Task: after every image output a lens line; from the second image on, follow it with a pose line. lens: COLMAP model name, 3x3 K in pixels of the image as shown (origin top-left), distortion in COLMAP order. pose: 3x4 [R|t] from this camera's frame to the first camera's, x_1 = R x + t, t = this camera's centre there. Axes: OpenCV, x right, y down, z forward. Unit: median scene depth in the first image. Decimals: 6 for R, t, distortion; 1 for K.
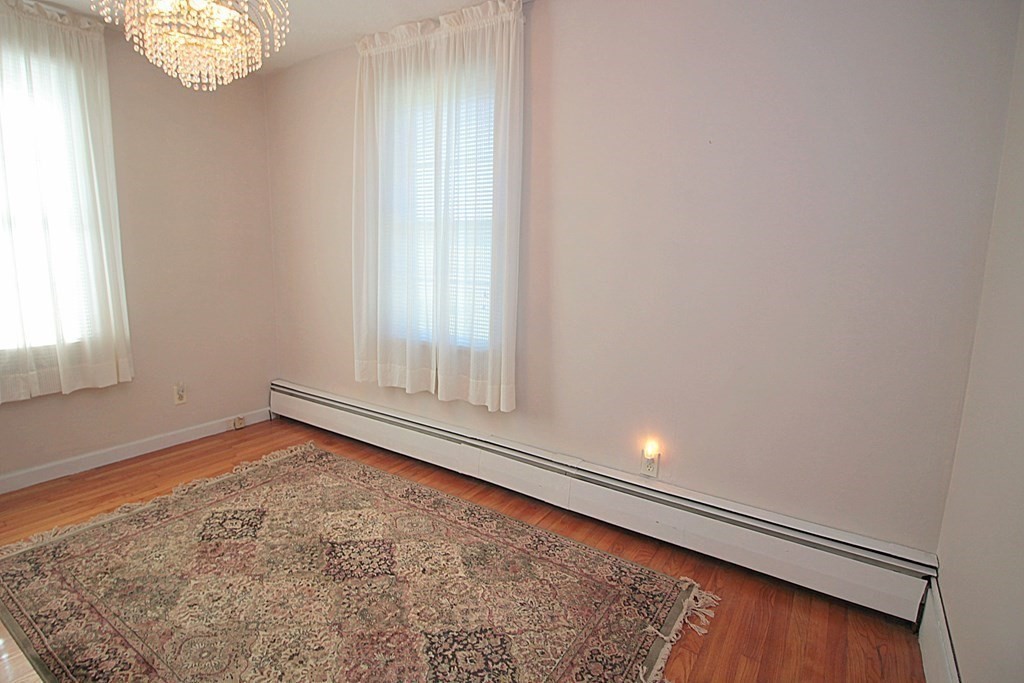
lens RADIAL K [[504.1, 0, 513.6], [0, 504.1, 330.3], [0, 0, 1]] dist [0.000726, -0.013407]
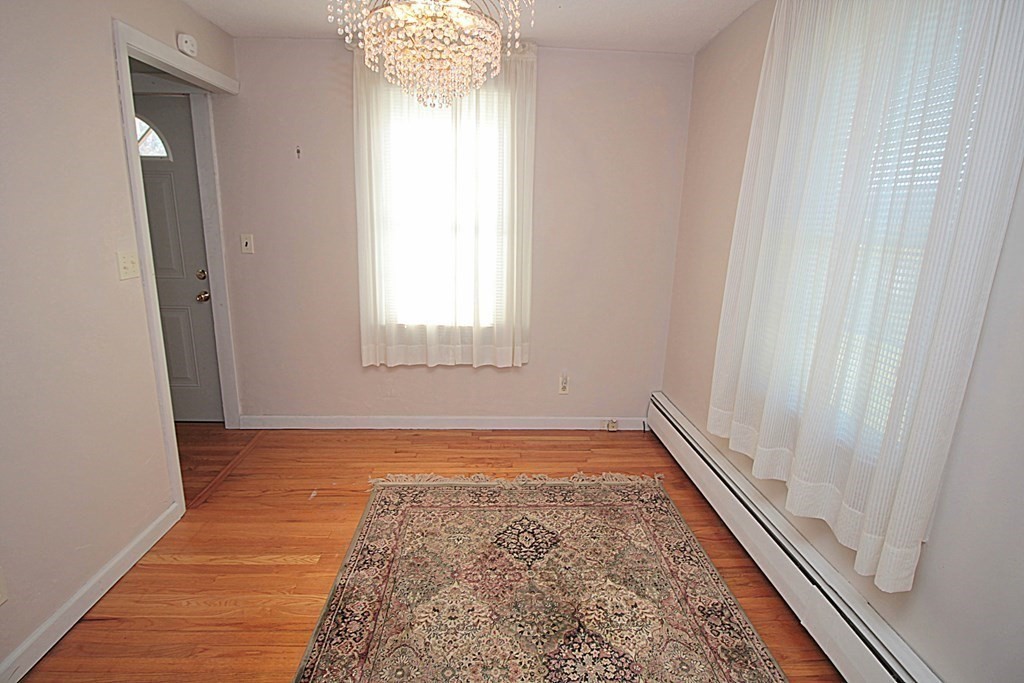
lens RADIAL K [[504.1, 0, 513.6], [0, 504.1, 330.3], [0, 0, 1]] dist [0.000726, -0.013407]
pose [[0.585545, 0.176054, -0.791291, 0.130865], [-0.142032, 0.983313, 0.113675, -0.120075], [0.798100, 0.045826, 0.600780, 0.333971]]
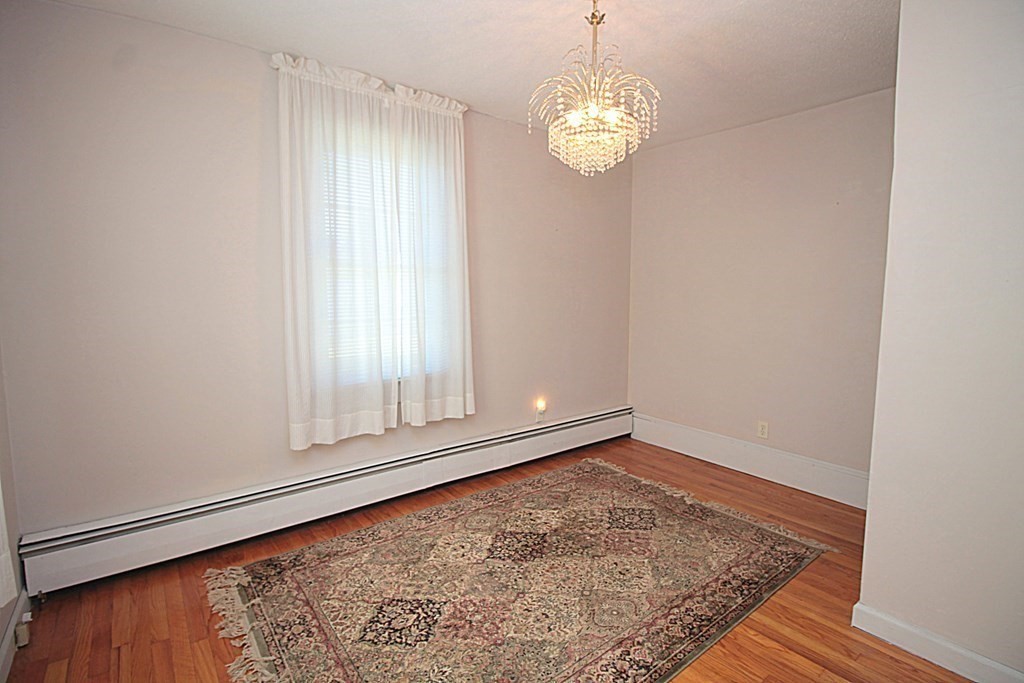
lens RADIAL K [[479.5, 0, 505.8], [0, 479.5, 329.9], [0, 0, 1]] dist [-0.000052, -0.013620]
pose [[0.341226, -0.103416, 0.934275, -1.100129], [0.157534, 0.986163, 0.051623, -0.098110], [-0.926686, 0.129564, 0.352797, 0.460259]]
